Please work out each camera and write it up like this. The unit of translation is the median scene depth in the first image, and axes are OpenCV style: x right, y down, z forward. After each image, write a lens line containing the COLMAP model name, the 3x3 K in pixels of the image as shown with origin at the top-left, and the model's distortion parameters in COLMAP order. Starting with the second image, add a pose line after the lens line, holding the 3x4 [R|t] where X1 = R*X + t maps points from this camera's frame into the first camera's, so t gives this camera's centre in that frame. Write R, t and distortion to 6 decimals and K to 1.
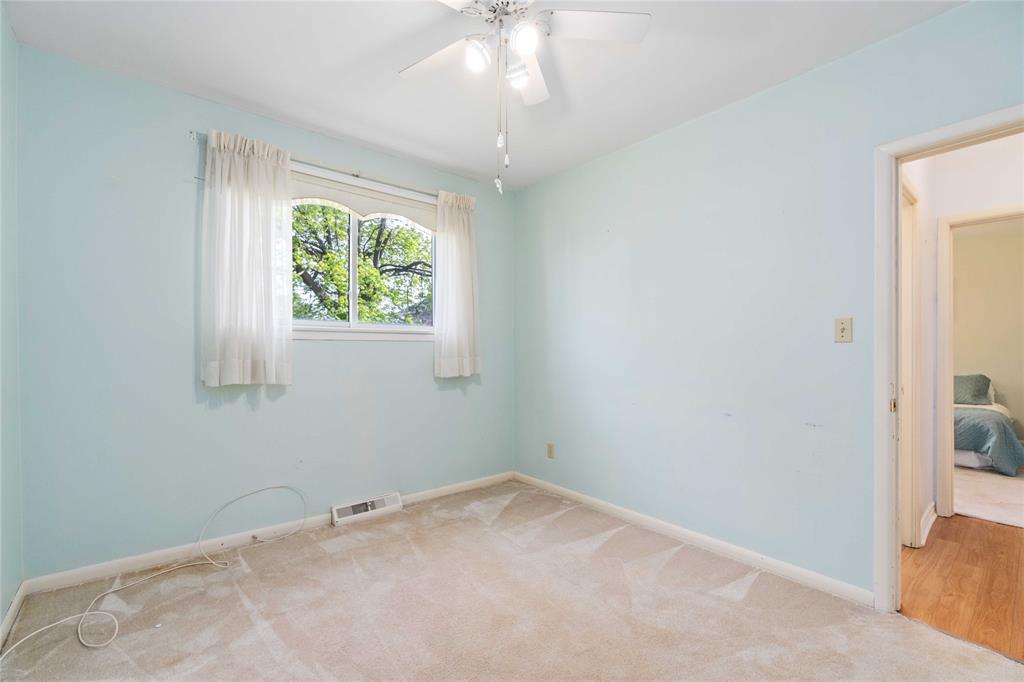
lens RADIAL K [[439.1, 0, 509.5], [0, 439.1, 345.3], [0, 0, 1]] dist [-0.003818, 0.000104]
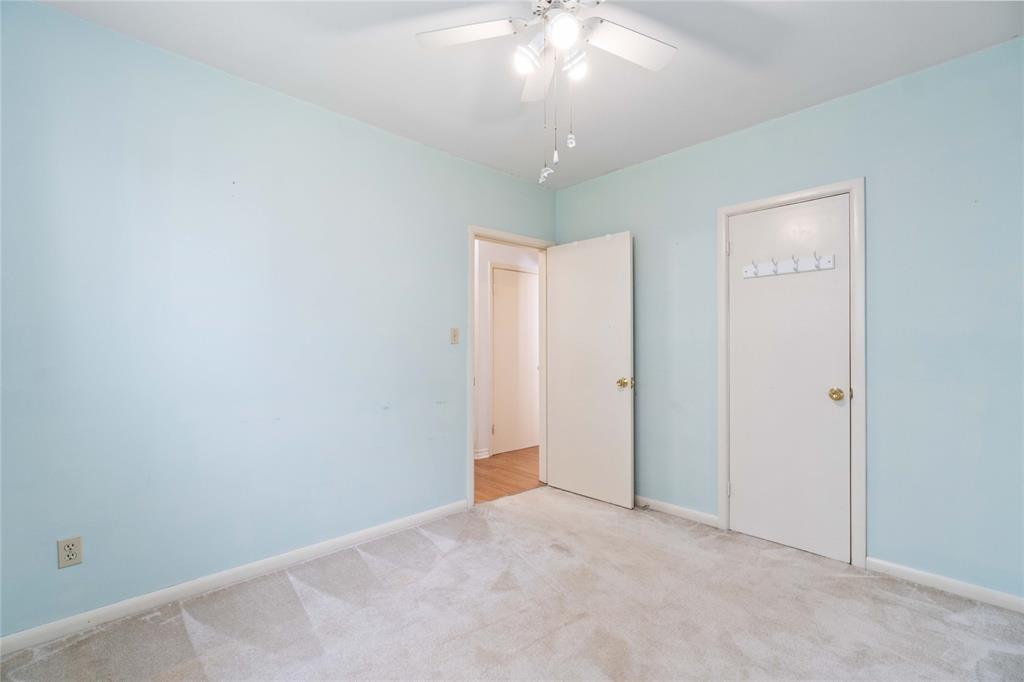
lens RADIAL K [[439.1, 0, 509.2], [0, 439.1, 342.4], [0, 0, 1]] dist [-0.003818, 0.000104]
pose [[-0.061653, 0.005186, 0.998084, -0.639844], [-0.006585, 0.999963, -0.005602, -0.004348], [-0.998076, -0.006918, -0.061617, 0.762133]]
